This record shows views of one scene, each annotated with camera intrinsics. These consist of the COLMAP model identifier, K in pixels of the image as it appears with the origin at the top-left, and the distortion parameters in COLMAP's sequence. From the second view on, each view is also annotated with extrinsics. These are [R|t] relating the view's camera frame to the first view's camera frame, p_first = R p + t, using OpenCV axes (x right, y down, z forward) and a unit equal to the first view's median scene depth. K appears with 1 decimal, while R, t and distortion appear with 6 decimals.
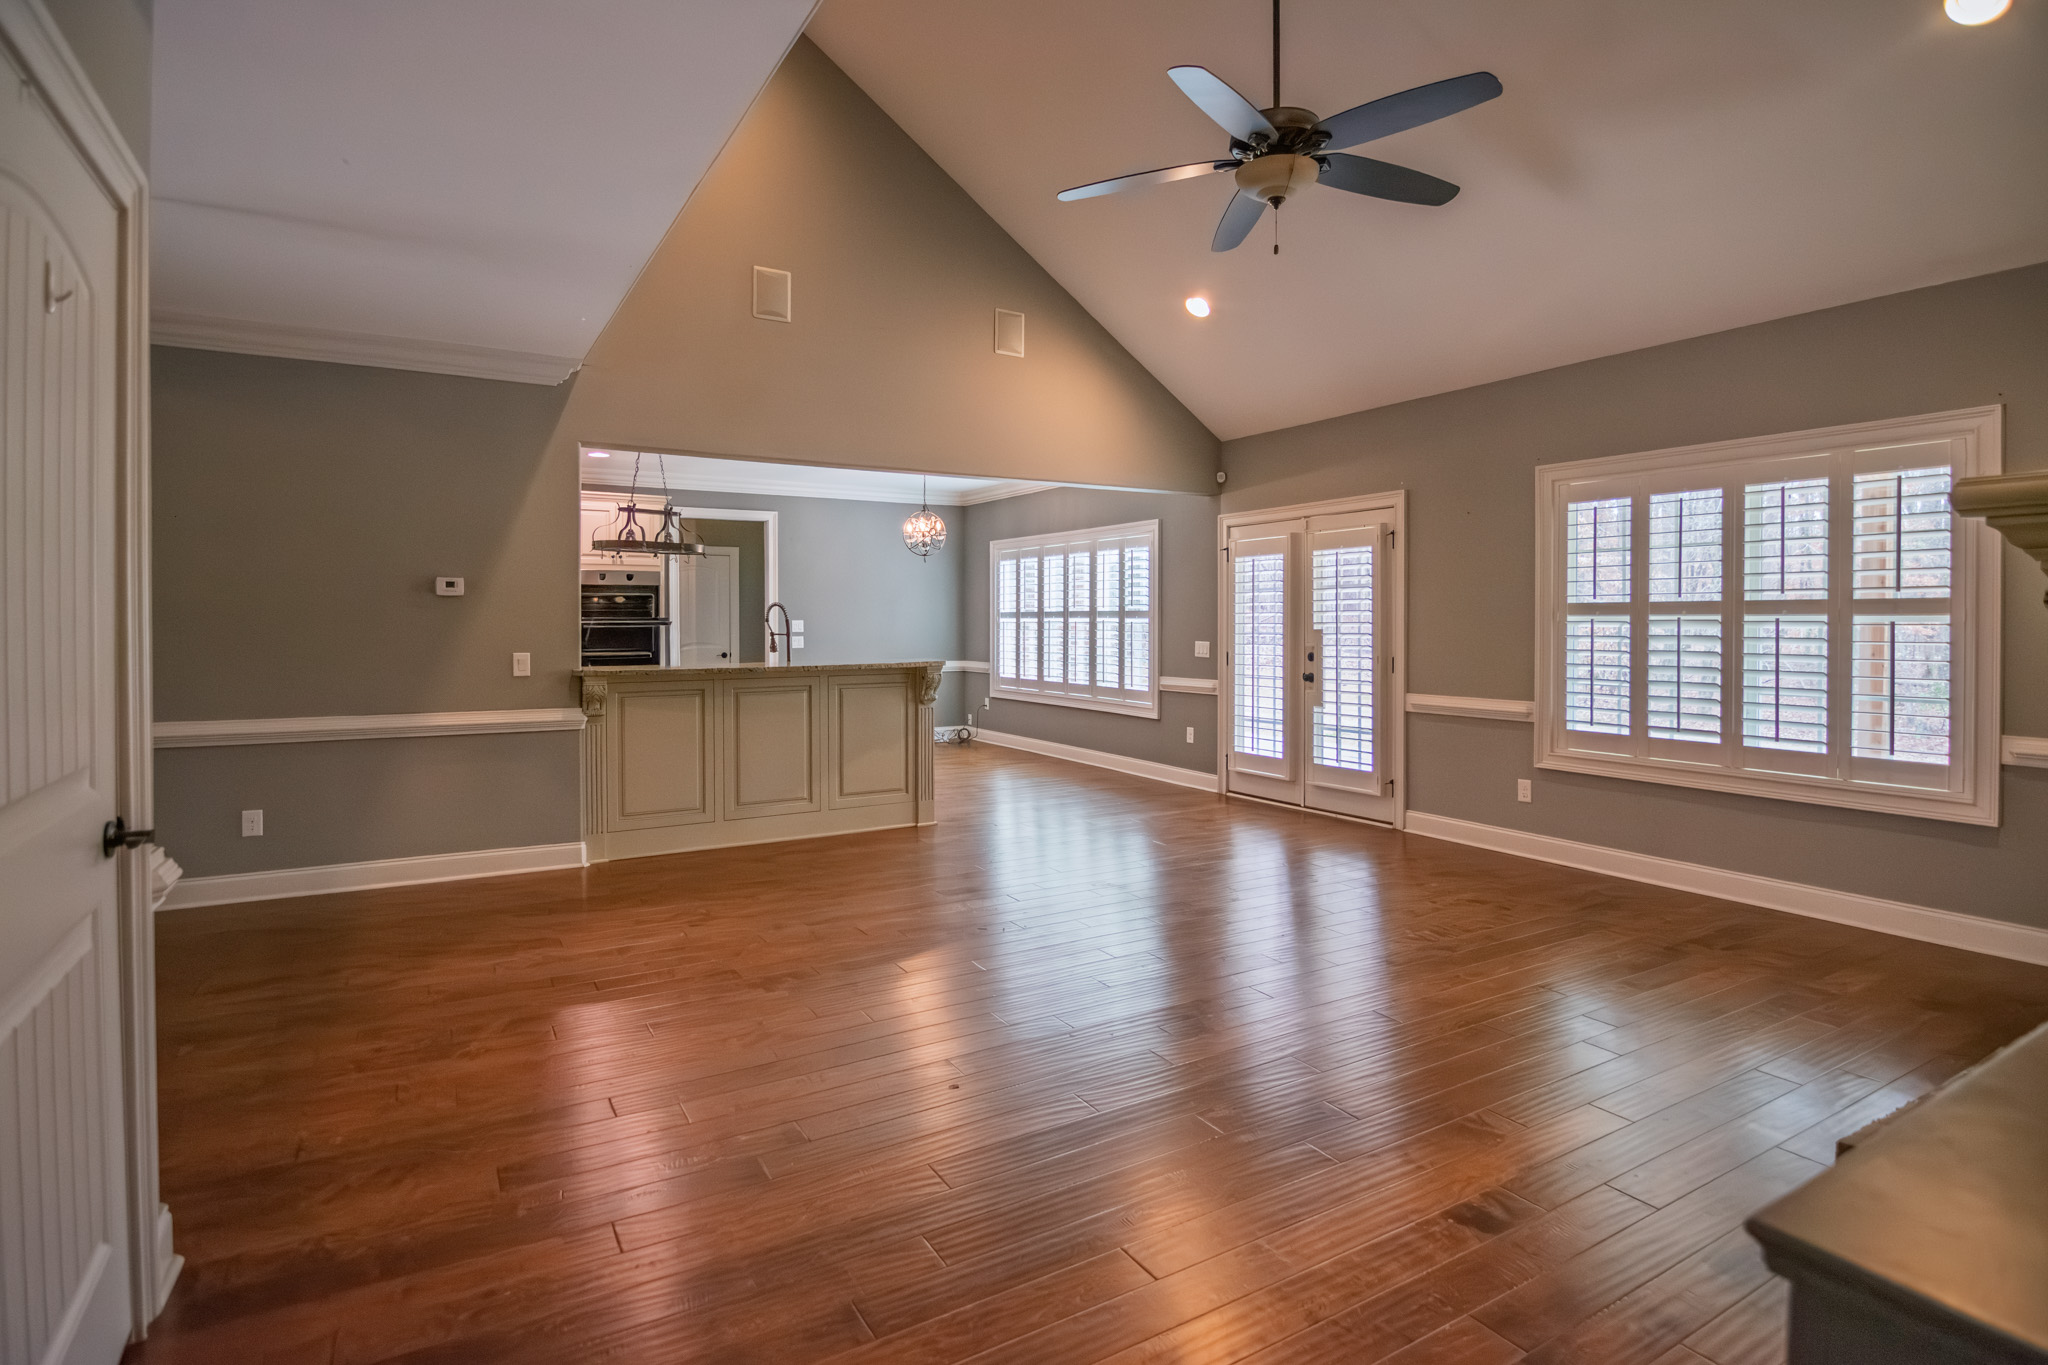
lens RADIAL K [[1021.6, 0, 986.6], [0, 1021.6, 633.2], [0, 0, 1]] dist [-0.008927, -0.009564]
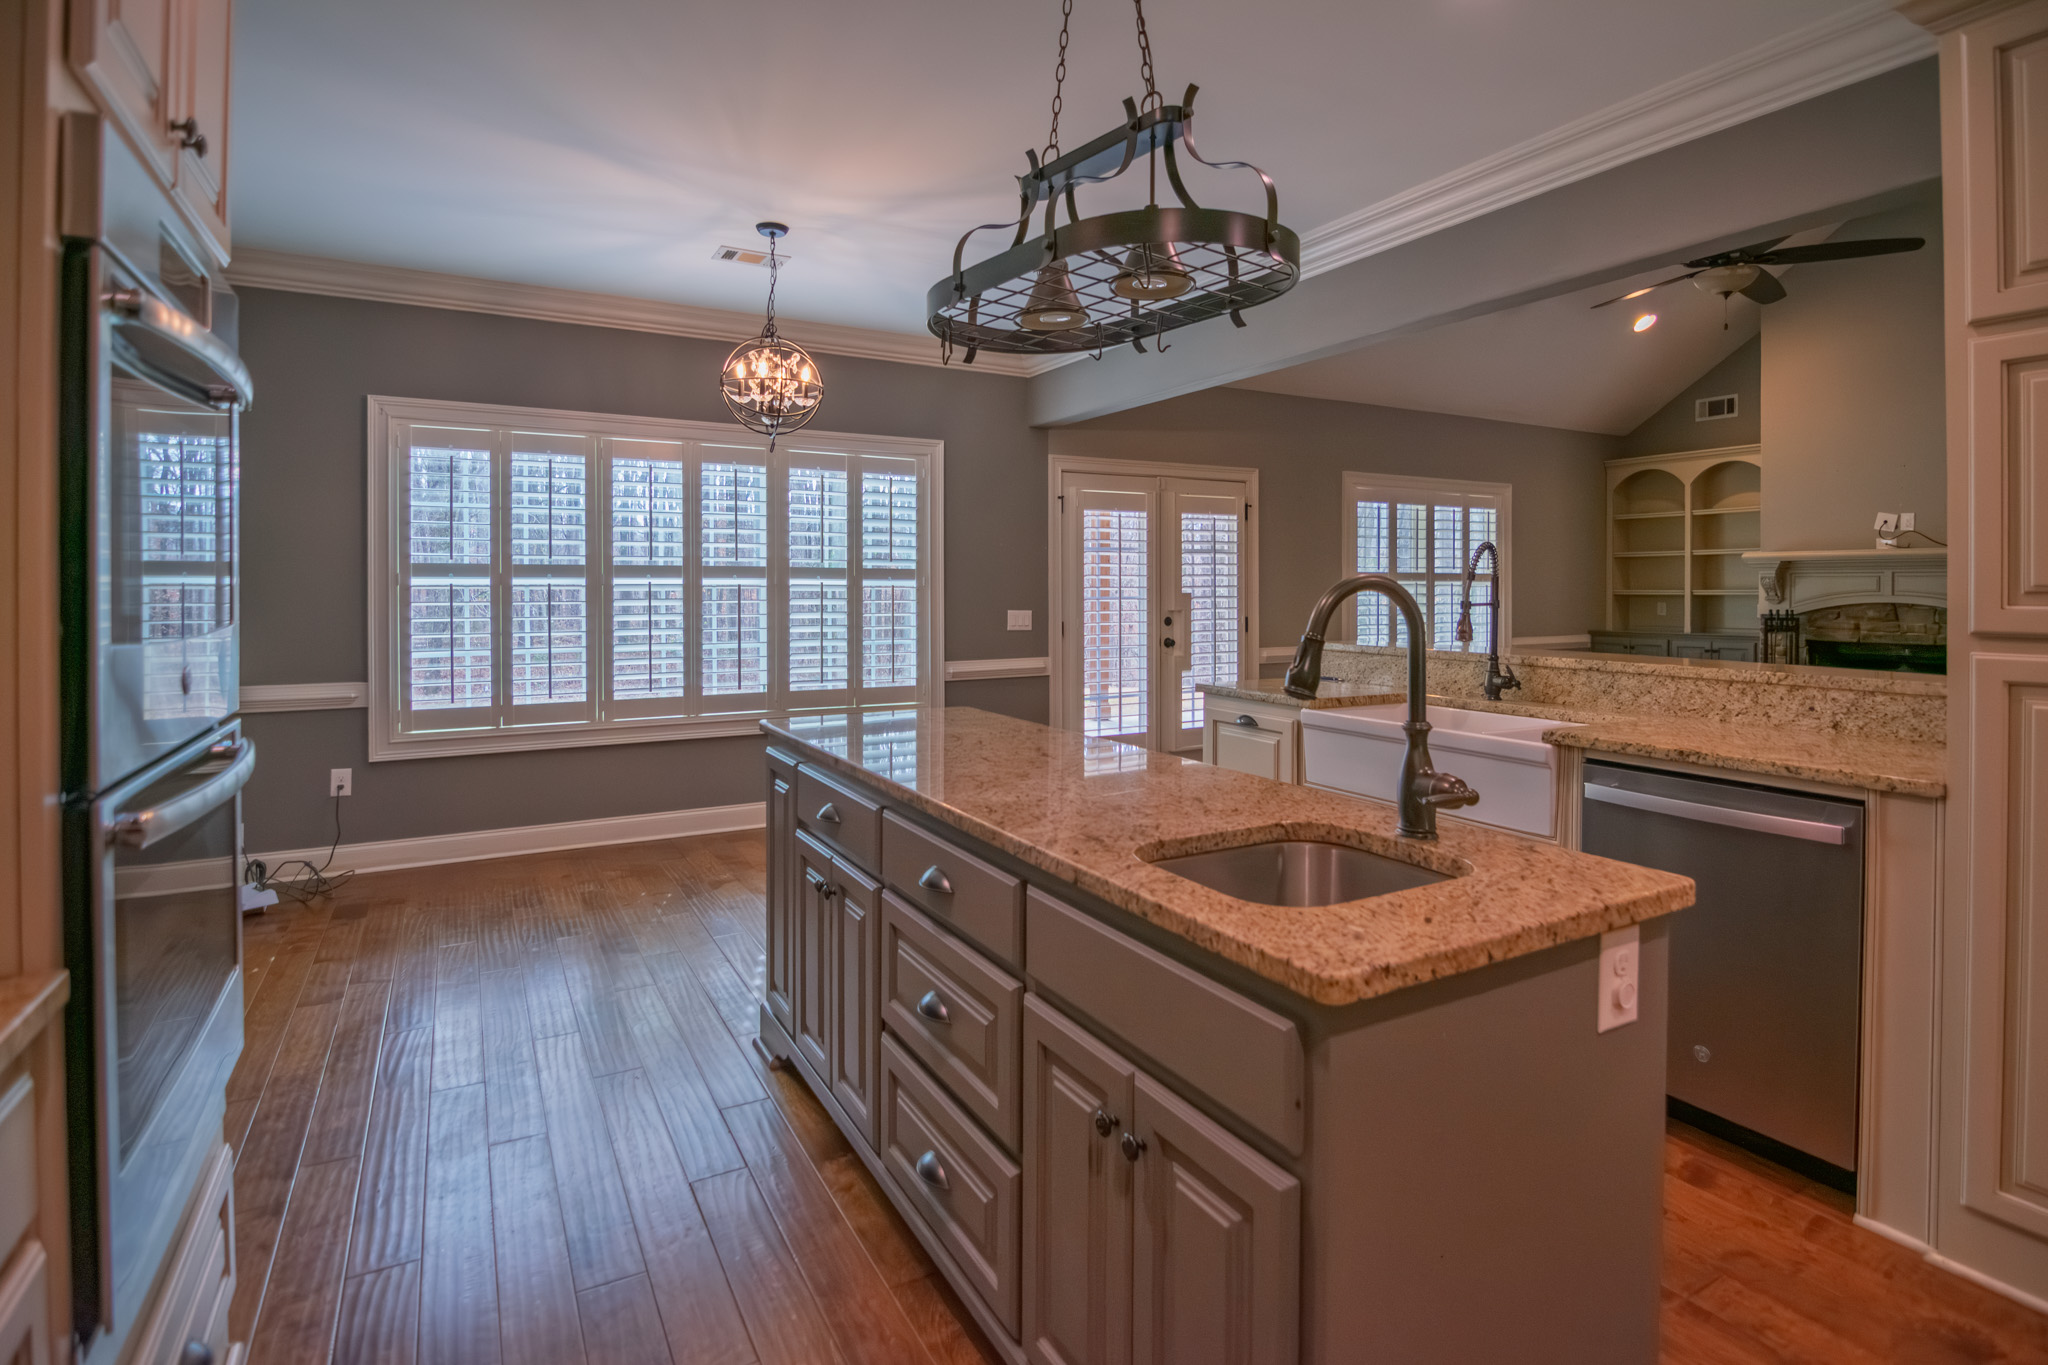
lens RADIAL K [[1021.6, 0, 1028.8], [0, 1021.6, 590.4], [0, 0, 1]] dist [-0.008927, -0.009564]
pose [[0.004098, -0.005690, 0.999975, -0.520582], [0.010683, 0.999927, 0.005646, -0.010442], [-0.999935, 0.010660, 0.004158, 0.895618]]
